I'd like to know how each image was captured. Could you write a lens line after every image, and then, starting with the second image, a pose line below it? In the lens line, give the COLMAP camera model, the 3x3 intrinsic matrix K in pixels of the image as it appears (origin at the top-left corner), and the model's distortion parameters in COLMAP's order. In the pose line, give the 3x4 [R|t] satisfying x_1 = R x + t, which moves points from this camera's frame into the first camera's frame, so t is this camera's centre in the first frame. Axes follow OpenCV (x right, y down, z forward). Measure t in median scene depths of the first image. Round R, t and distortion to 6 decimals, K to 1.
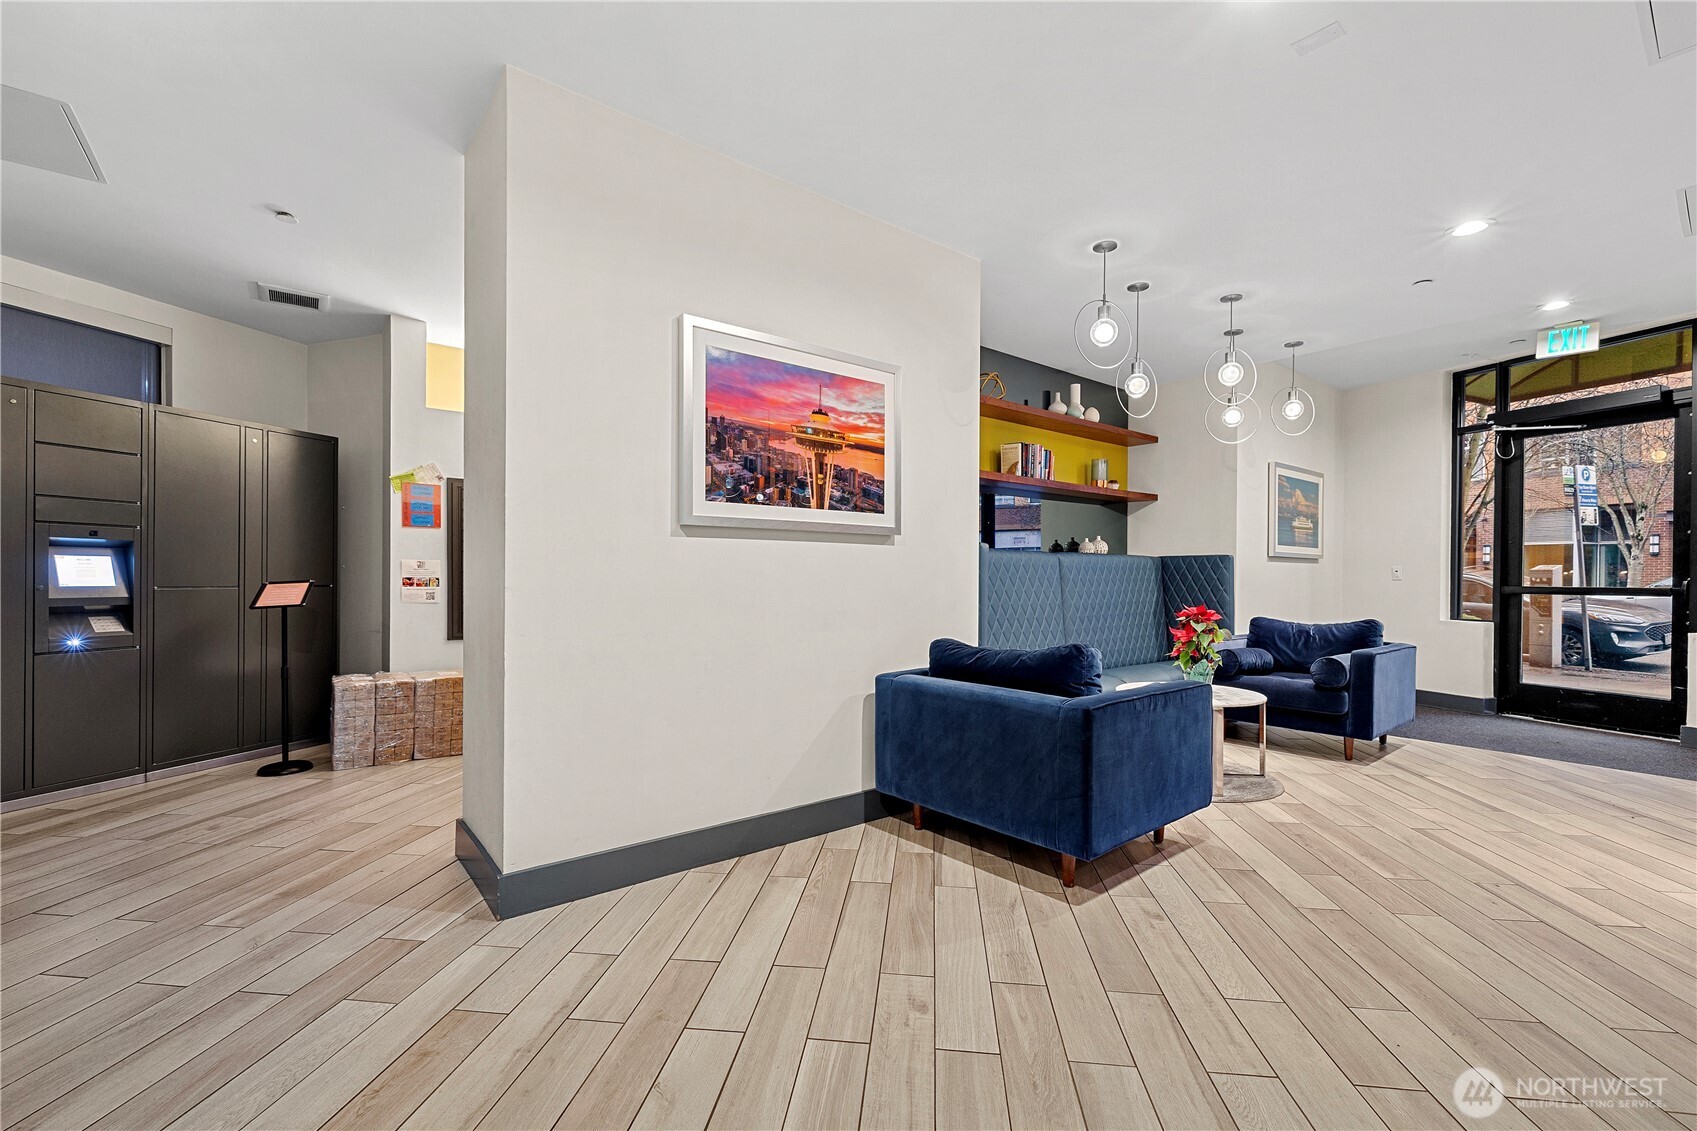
lens RADIAL K [[722.9, 0, 849.0], [0, 722.9, 564.5], [0, 0, 1]] dist [0.000078, 0.000188]
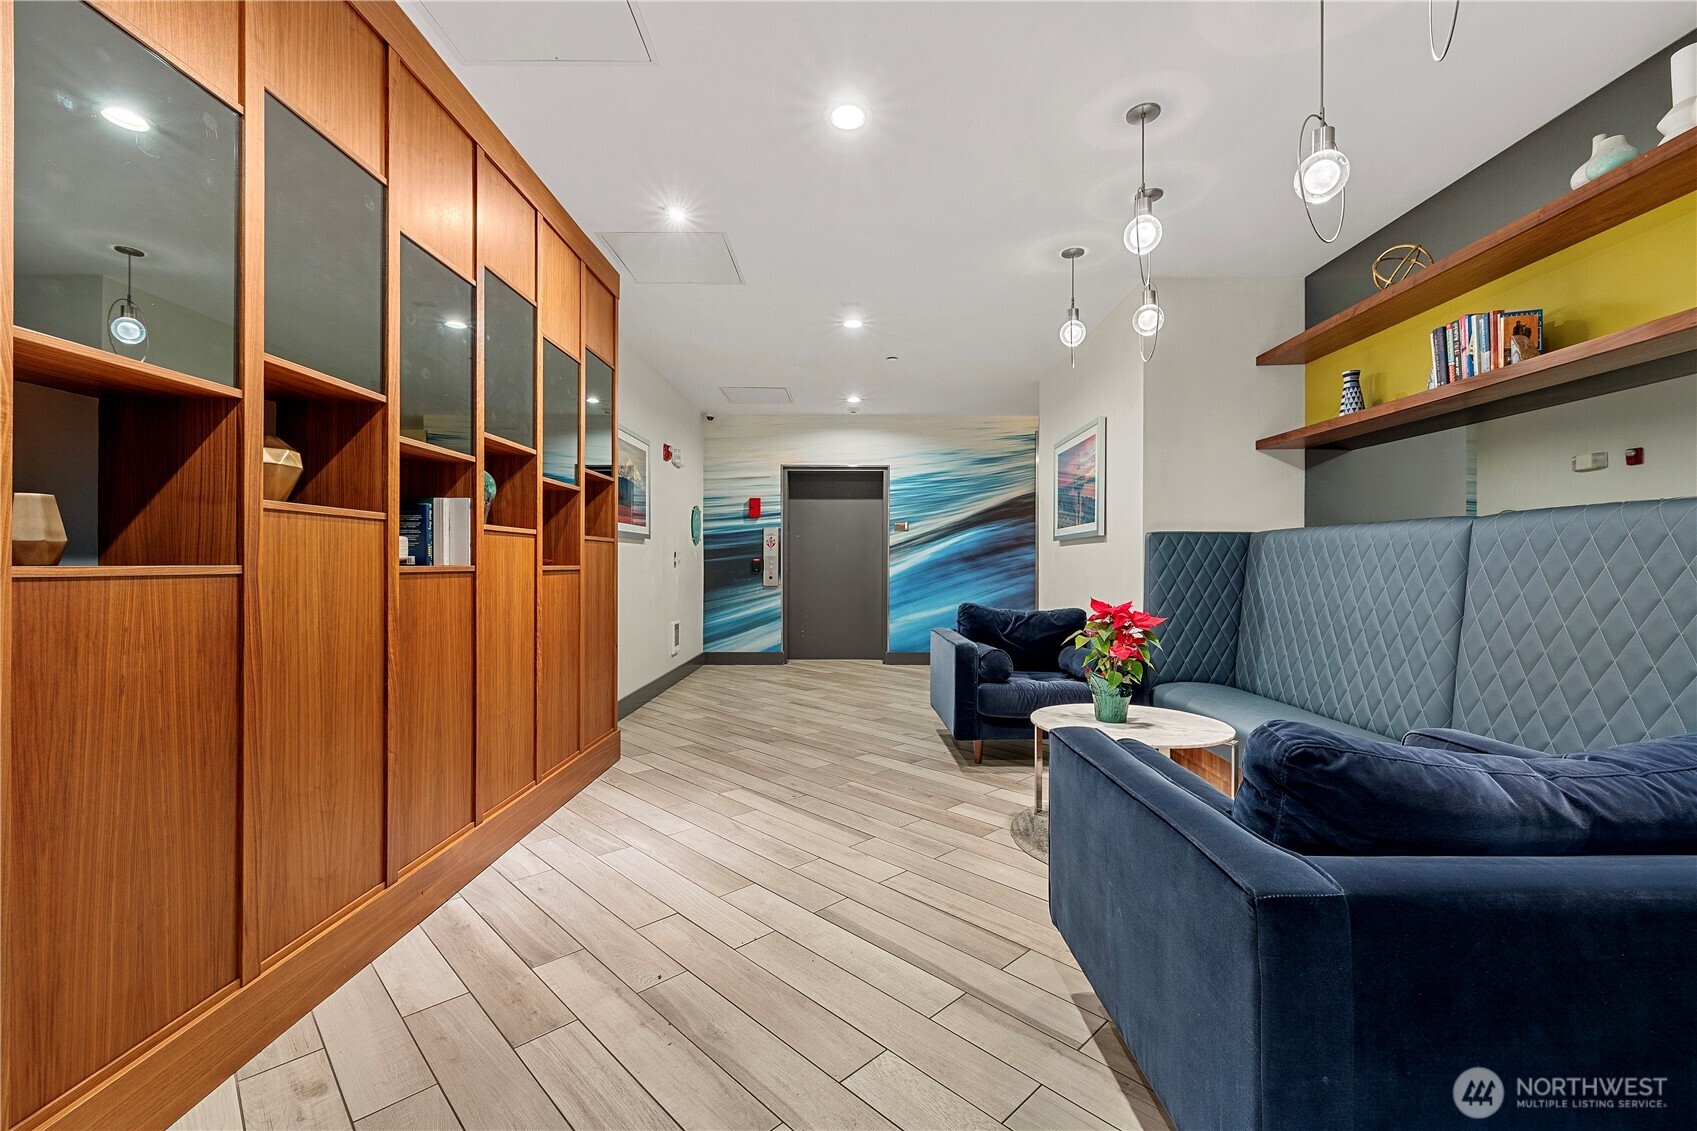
lens RADIAL K [[722.9, 0, 849.0], [0, 722.9, 564.5], [0, 0, 1]] dist [0.000078, 0.000188]
pose [[-0.629735, -0.010357, -0.776741, 1.653415], [-0.003430, 0.999938, -0.010552, 0.036030], [0.776802, -0.003980, -0.629732, 1.697669]]
